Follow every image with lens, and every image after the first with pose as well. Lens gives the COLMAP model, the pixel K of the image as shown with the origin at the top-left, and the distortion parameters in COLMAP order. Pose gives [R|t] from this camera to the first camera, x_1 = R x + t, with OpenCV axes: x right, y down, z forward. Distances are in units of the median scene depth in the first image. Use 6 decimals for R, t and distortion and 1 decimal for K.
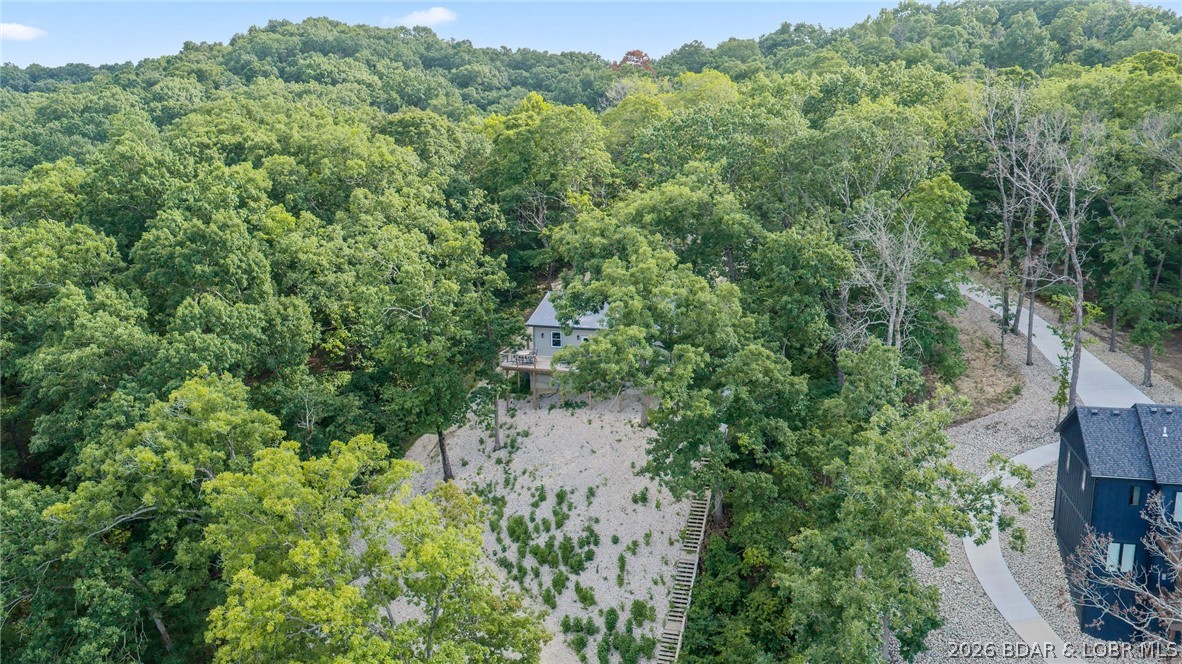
lens RADIAL K [[999.6, 0, 600.0], [0, 999.6, 331.9], [0, 0, 1]] dist [0.029745, -0.056094]
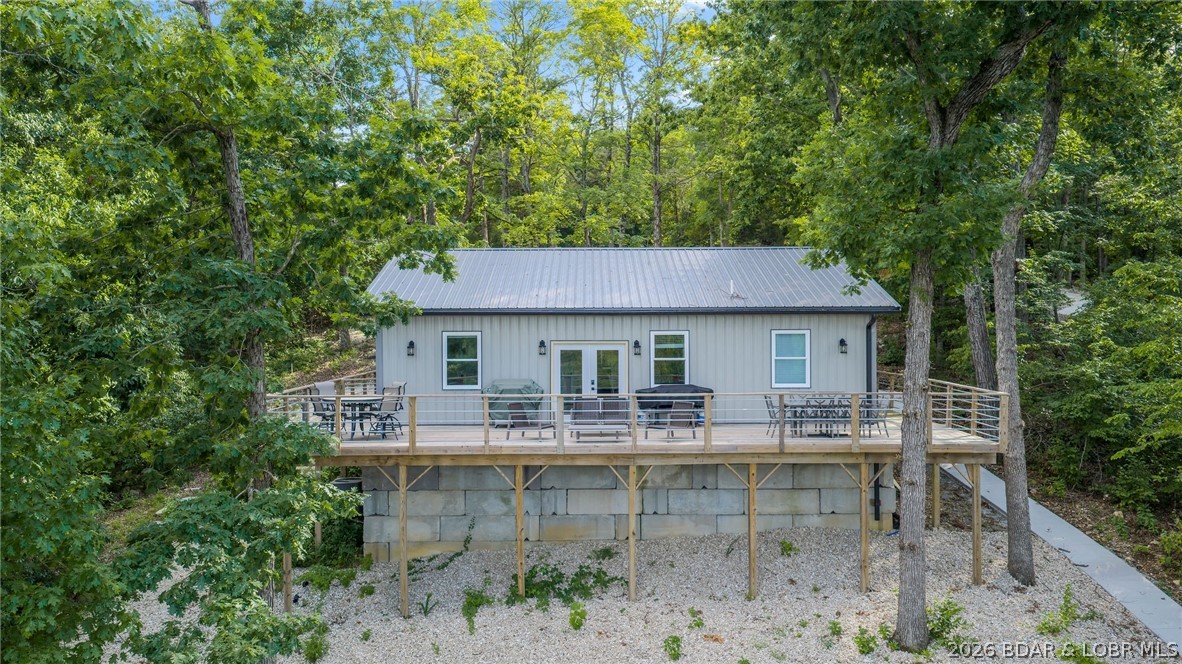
lens RADIAL K [[999.6, 0, 600.0], [0, 999.6, 331.9], [0, 0, 1]] dist [0.029745, -0.056094]
pose [[0.953085, -0.001183, 0.302700, -0.032682], [0.062389, 0.979289, -0.192614, 0.020264], [-0.296203, 0.202463, 0.933420, 0.253110]]
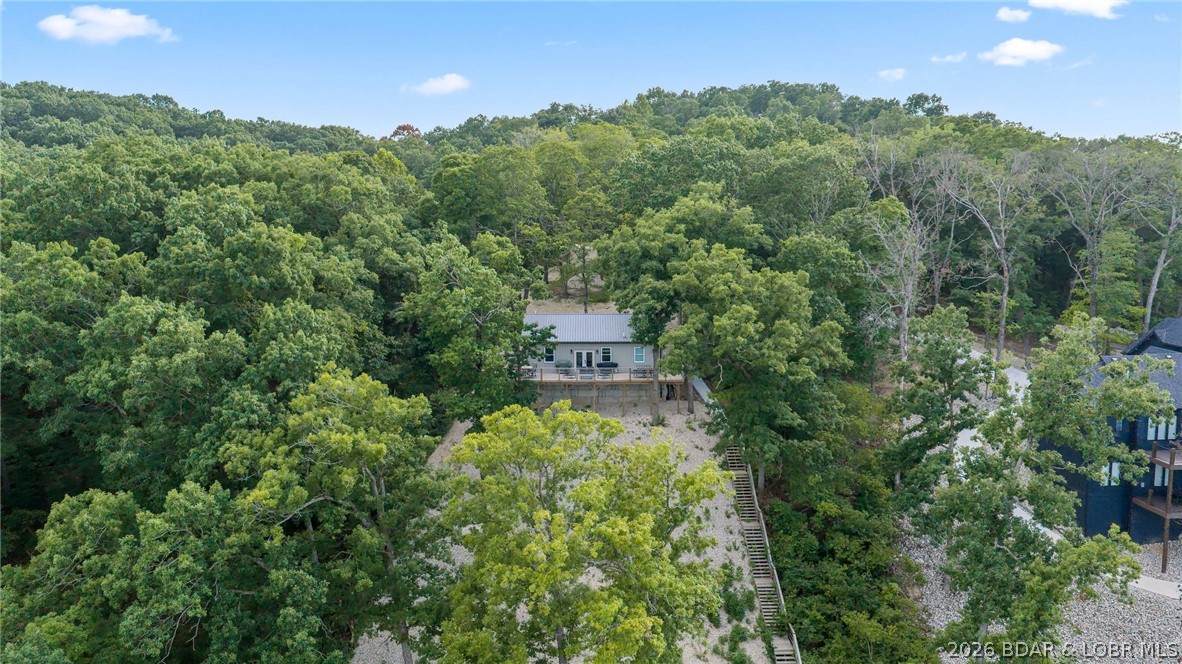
lens RADIAL K [[999.6, 0, 600.0], [0, 999.6, 331.9], [0, 0, 1]] dist [0.029745, -0.056094]
pose [[0.950354, -0.031760, 0.309547, -0.112298], [0.059436, 0.994990, -0.080390, 0.025160], [-0.305443, 0.094798, 0.947480, -0.006316]]
